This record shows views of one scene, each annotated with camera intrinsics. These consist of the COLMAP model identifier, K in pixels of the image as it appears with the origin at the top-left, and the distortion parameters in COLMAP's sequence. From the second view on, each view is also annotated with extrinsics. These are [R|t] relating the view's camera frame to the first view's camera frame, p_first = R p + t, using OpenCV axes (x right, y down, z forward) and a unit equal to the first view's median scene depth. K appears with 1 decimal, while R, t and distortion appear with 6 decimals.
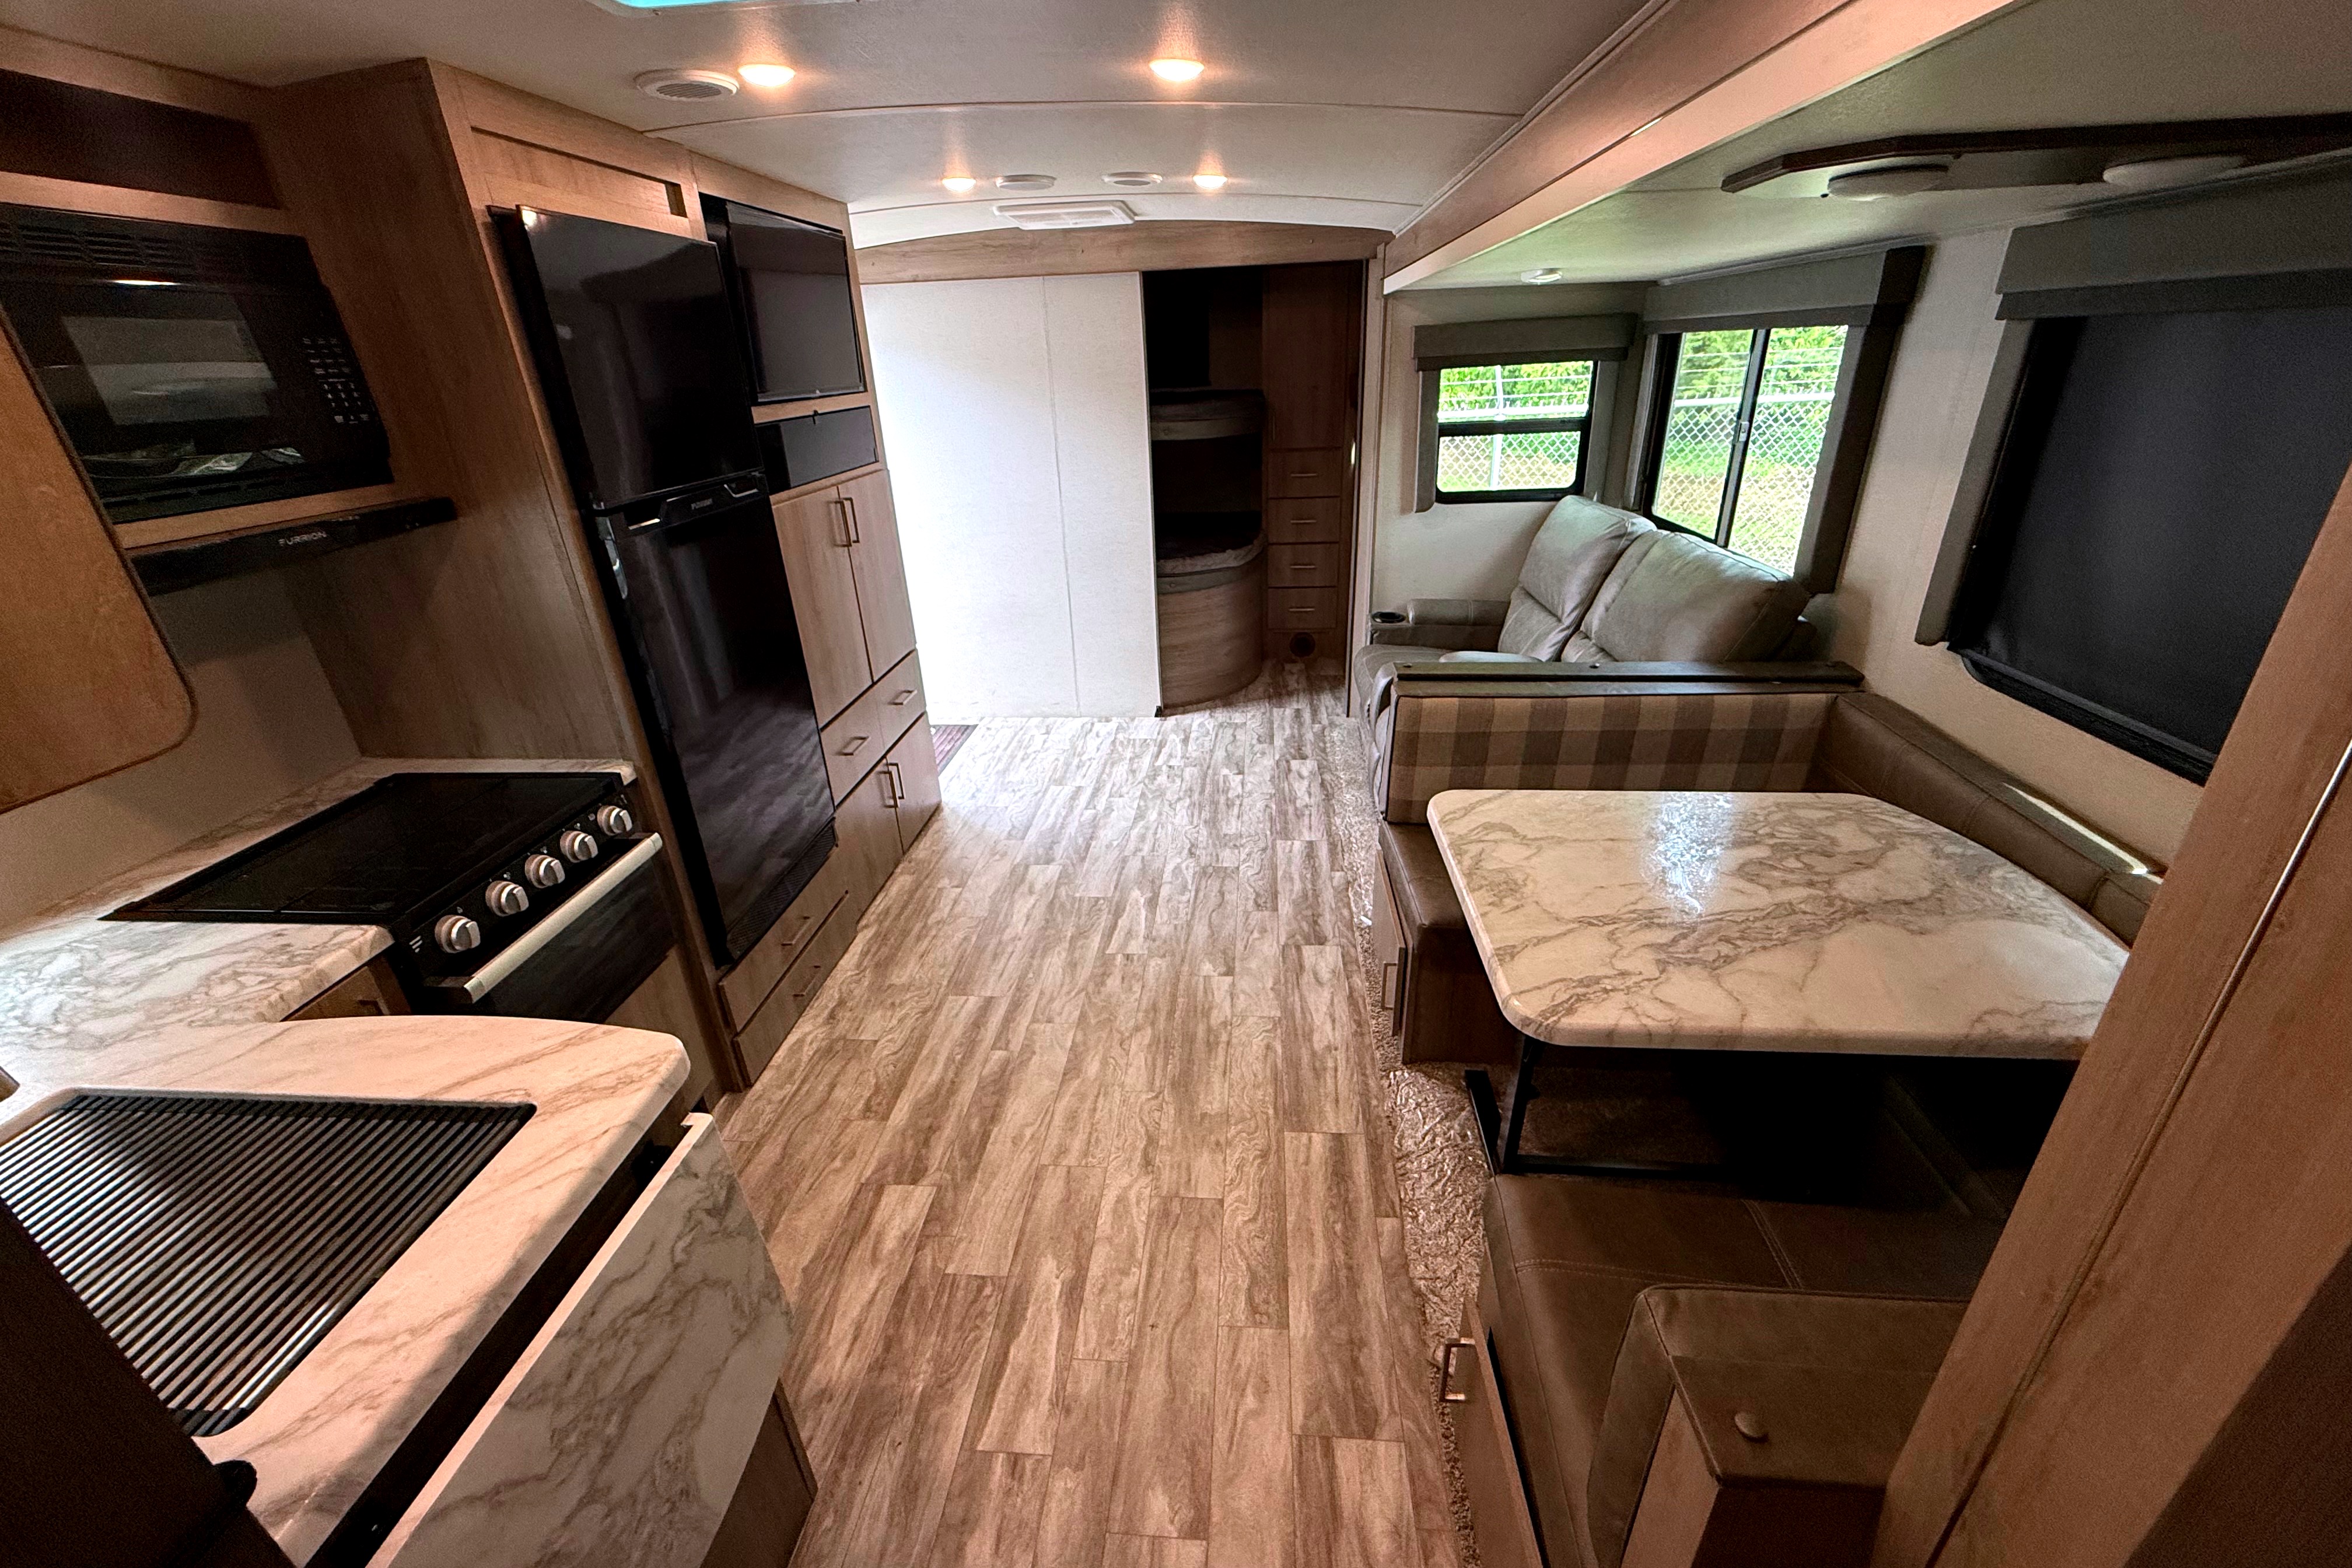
lens RADIAL K [[937.0, 0, 1186.8], [0, 937.0, 771.2], [0, 0, 1]] dist [0.001804, 0.000295]
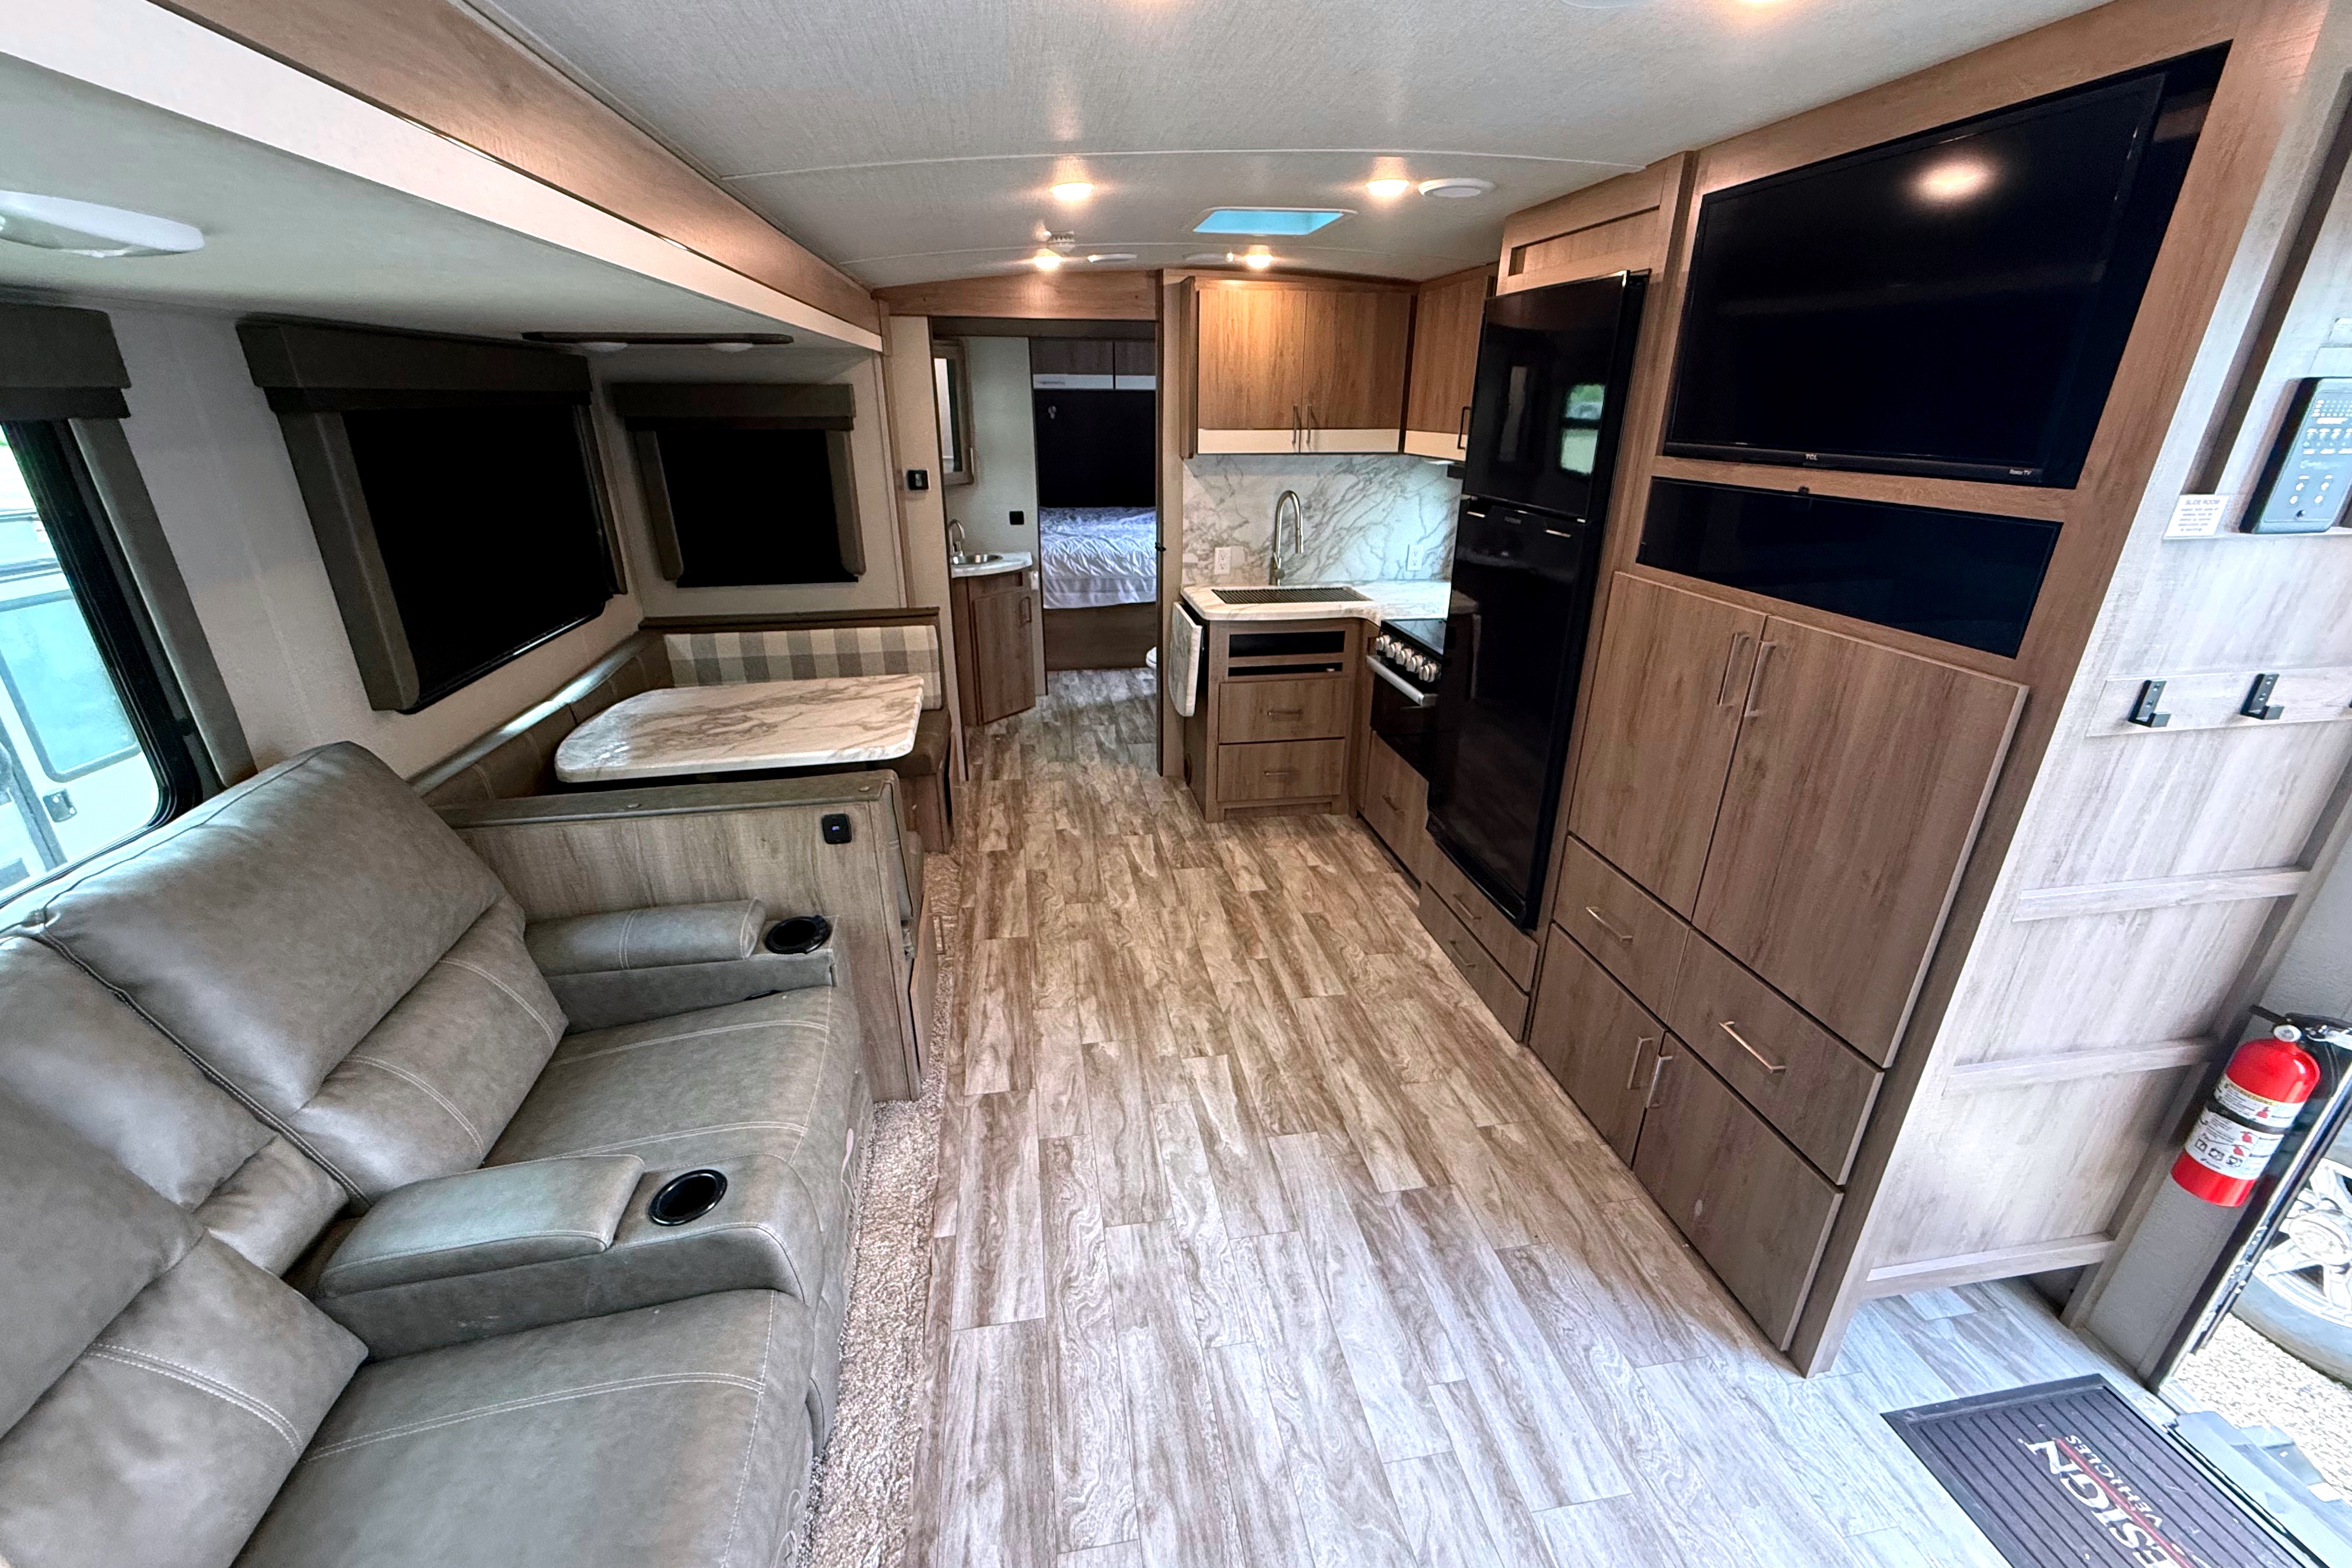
lens RADIAL K [[937.0, 0, 1171.7], [0, 937.0, 788.7], [0, 0, 1]] dist [0.001804, 0.000295]
pose [[-0.971200, 0.127989, -0.200970, 0.121919], [-0.059667, 0.685950, 0.725198, -0.675086], [0.230673, 0.716304, -0.658559, 1.479314]]
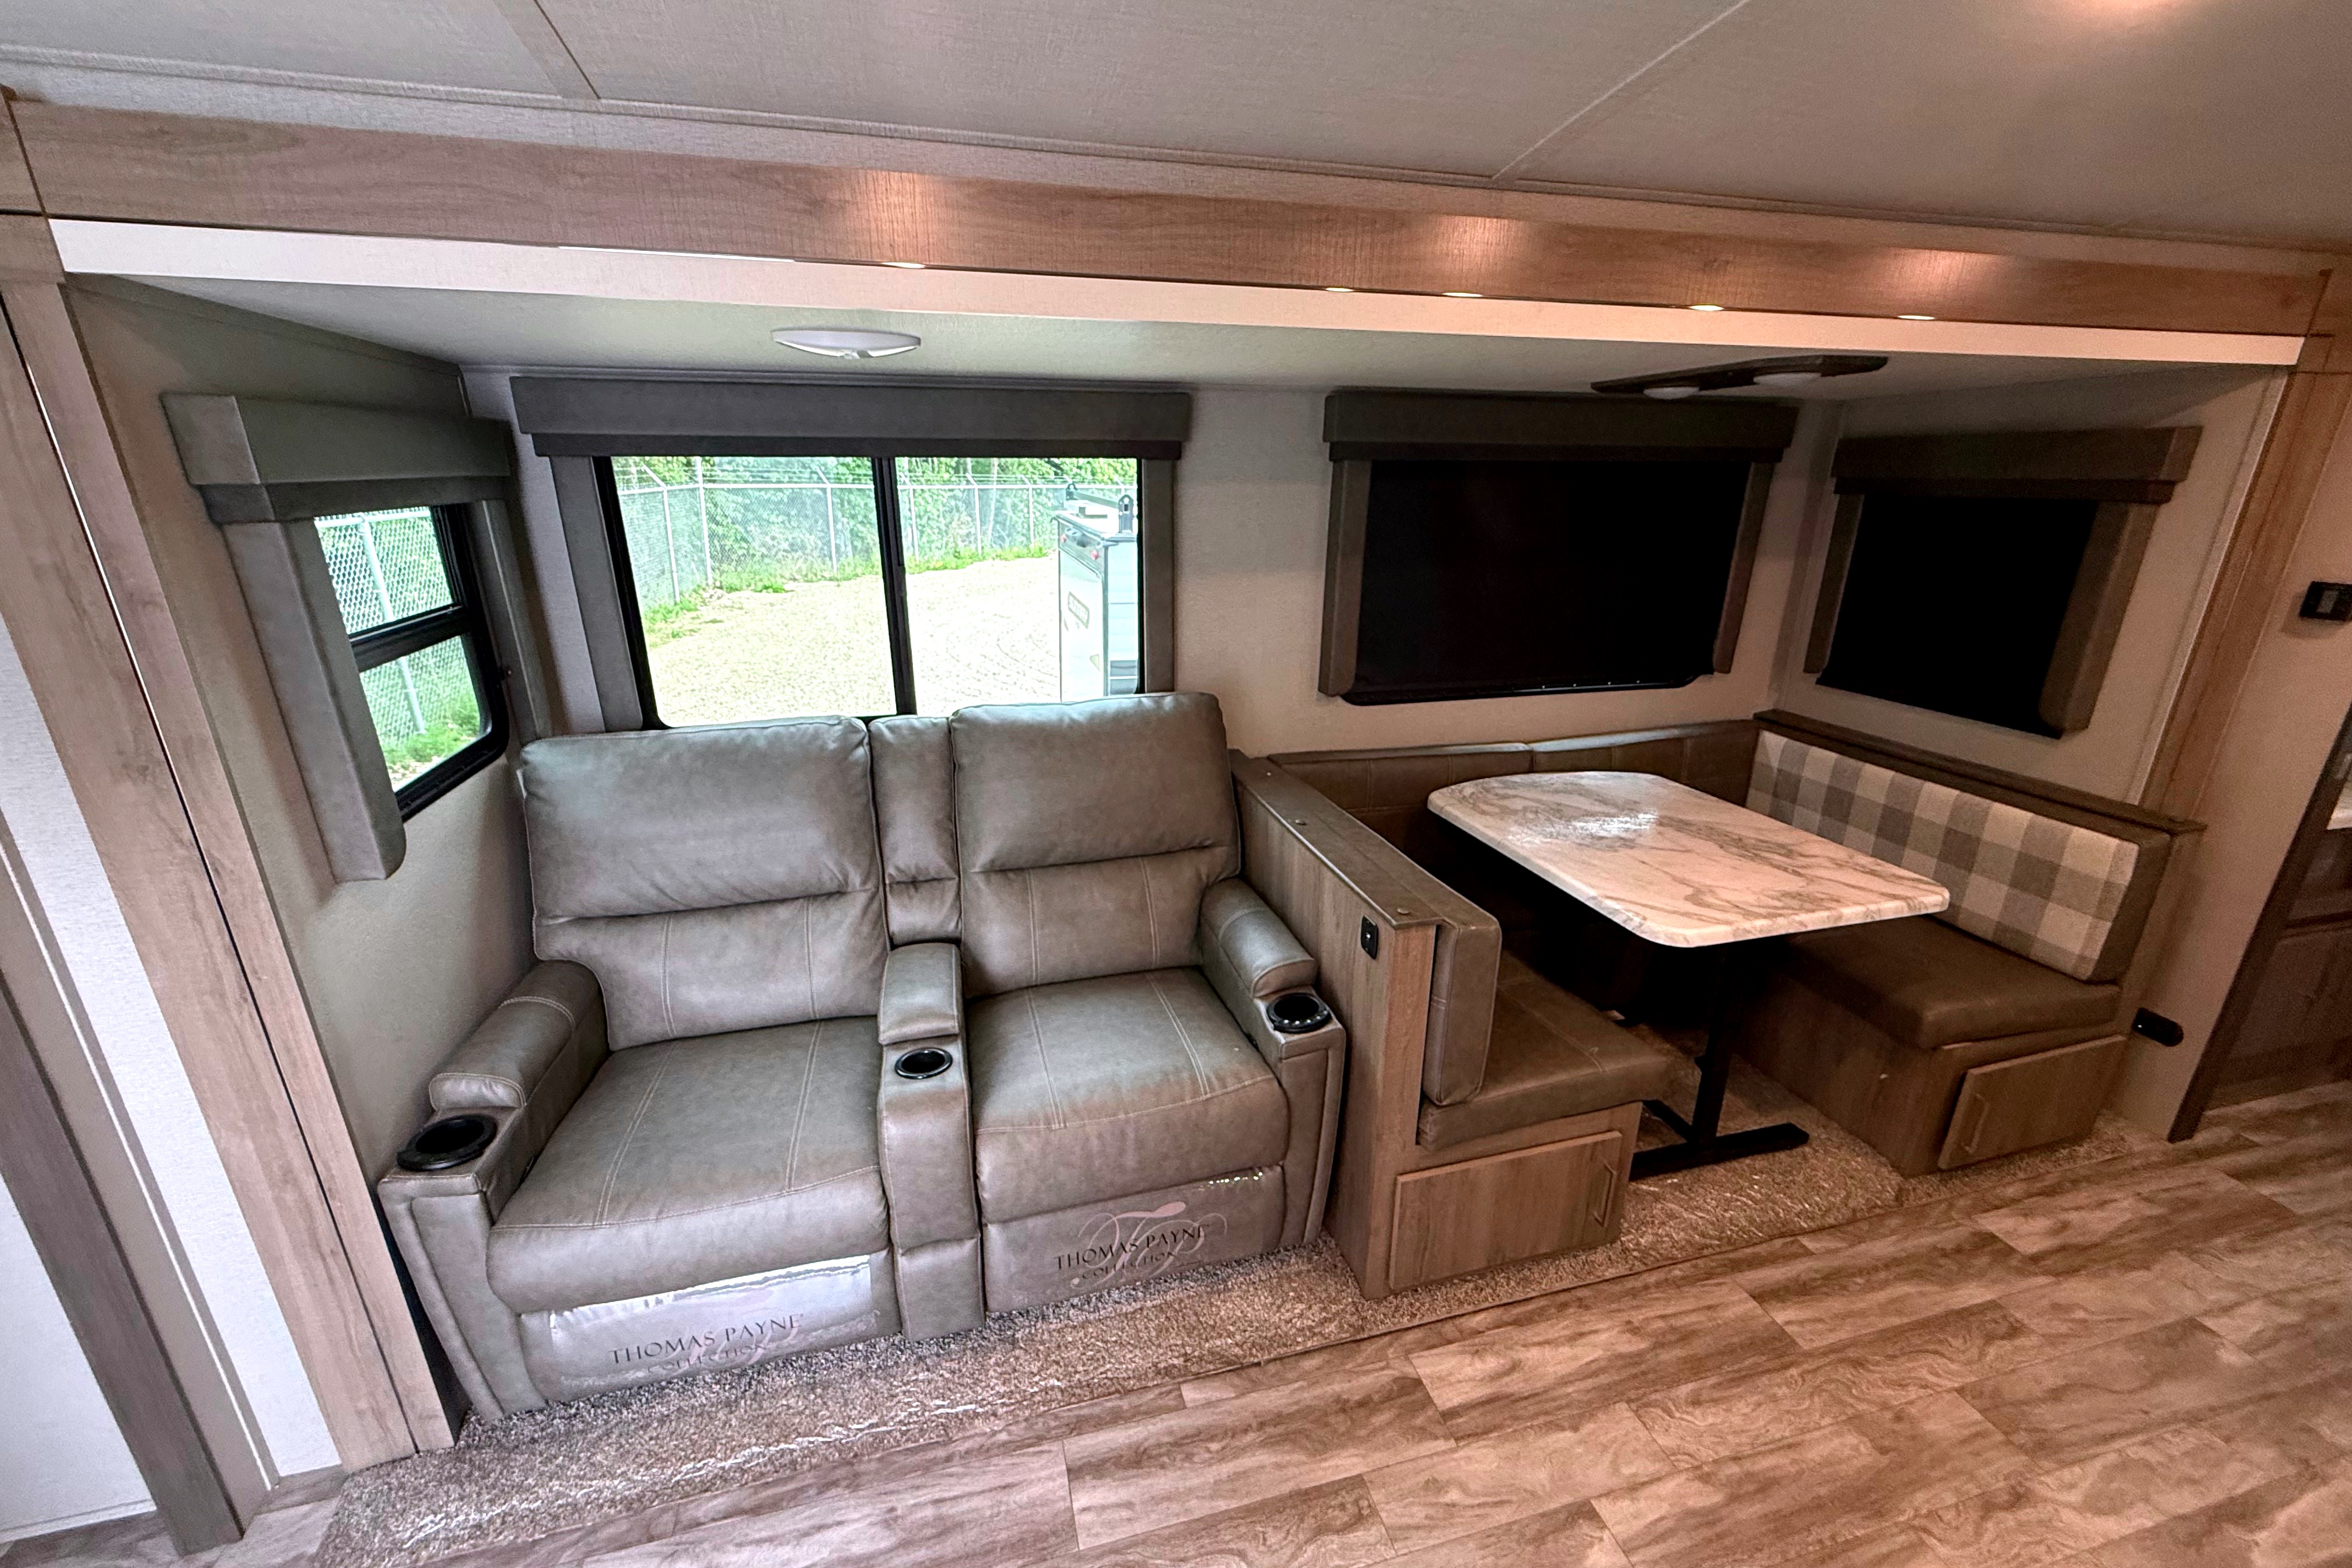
lens RADIAL K [[937.0, 0, 1157.0], [0, 937.0, 781.0], [0, 0, 1]] dist [0.001804, 0.000295]
pose [[-0.321169, -0.261856, 0.910100, -0.274183], [0.392624, 0.837713, 0.379583, -0.475184], [-0.861799, 0.479237, -0.166236, 1.119427]]
